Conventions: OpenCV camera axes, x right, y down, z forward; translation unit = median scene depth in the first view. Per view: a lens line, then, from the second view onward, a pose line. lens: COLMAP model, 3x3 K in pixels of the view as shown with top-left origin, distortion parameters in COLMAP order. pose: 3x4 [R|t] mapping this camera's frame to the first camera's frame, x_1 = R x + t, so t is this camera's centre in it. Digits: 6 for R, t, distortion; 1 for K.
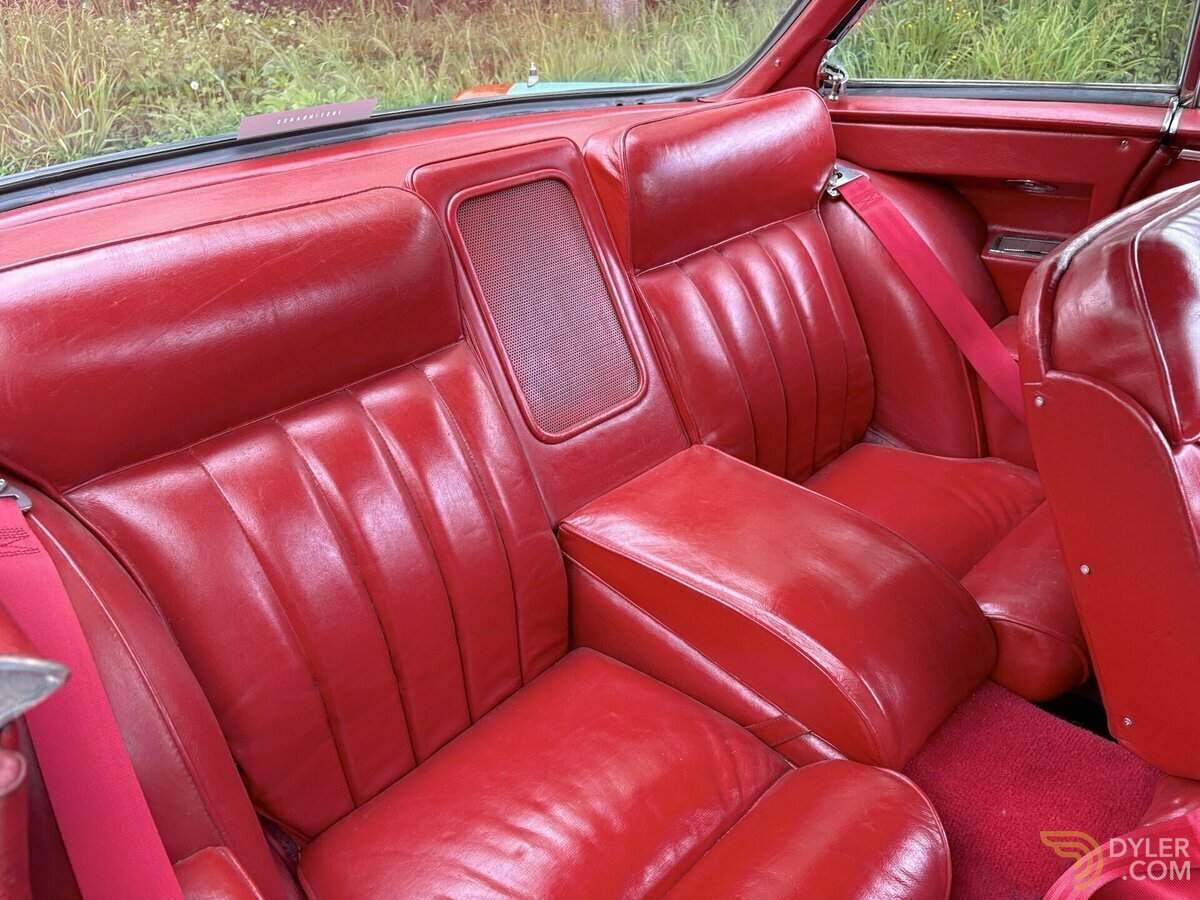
lens RADIAL K [[921.7, 0, 596.2], [0, 921.7, 456.4], [0, 0, 1]] dist [0.010367, -0.012598]
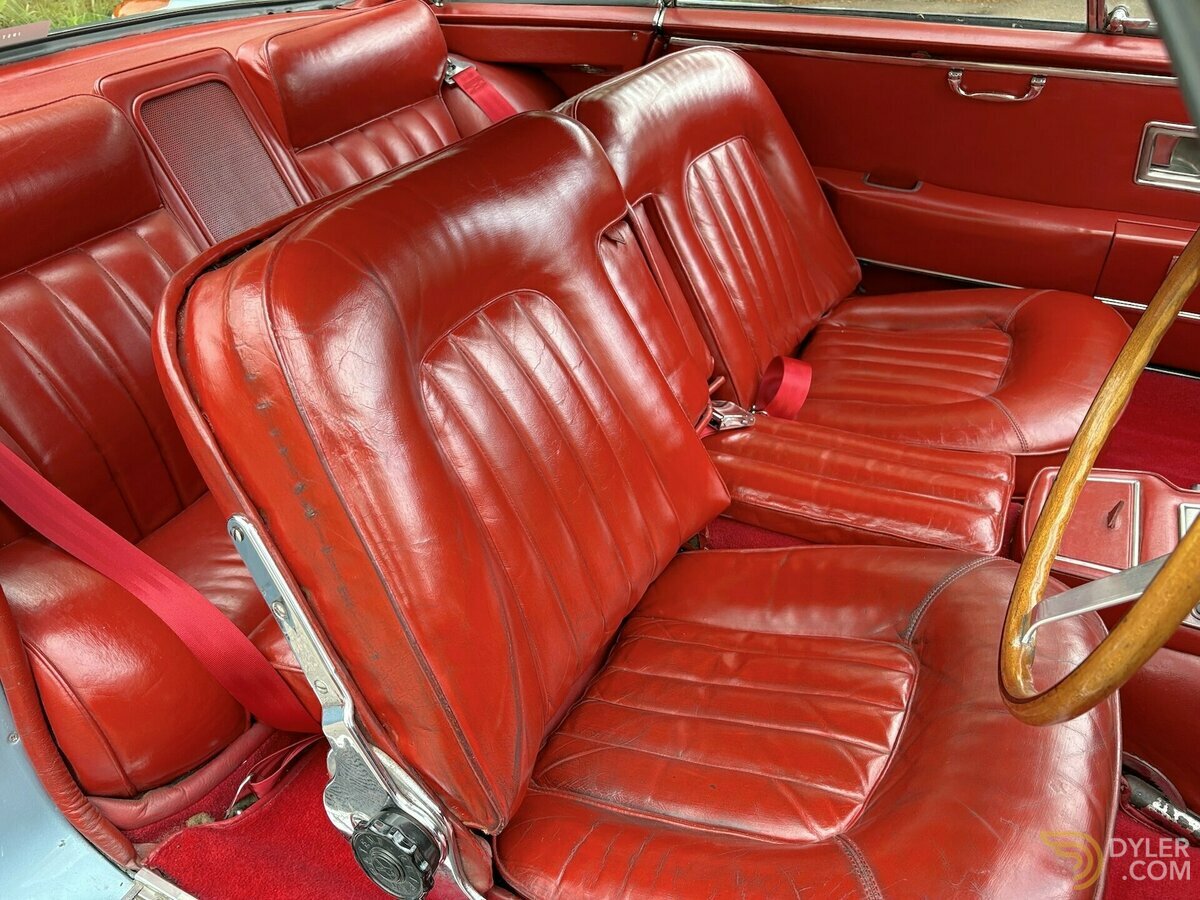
lens RADIAL K [[894.7, 0, 596.5], [0, 894.7, 442.2], [0, 0, 1]] dist [0.103669, -0.130087]
pose [[0.955729, -0.155516, 0.249795, 0.058134], [0.130049, 0.984756, 0.115510, 0.108555], [-0.263951, -0.077910, 0.961384, -0.372553]]
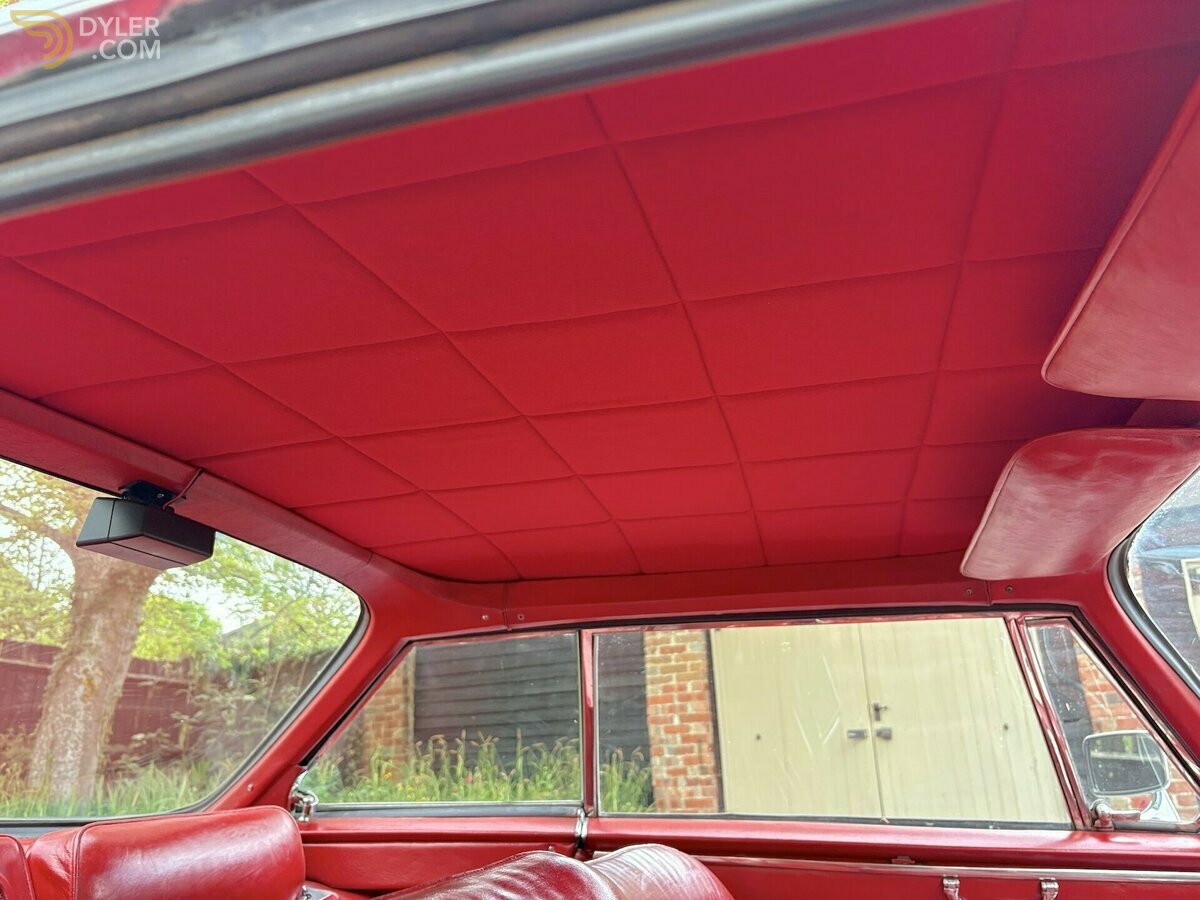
lens RADIAL K [[915.2, 0, 600.0], [0, 915.2, 450.0], [0, 0, 1]] dist [0.014259, -0.010414]
pose [[0.868094, 0.193455, 0.457152, -0.012915], [0.203331, 0.701557, -0.682989, 0.113600], [-0.452846, 0.685852, 0.569682, -0.050860]]
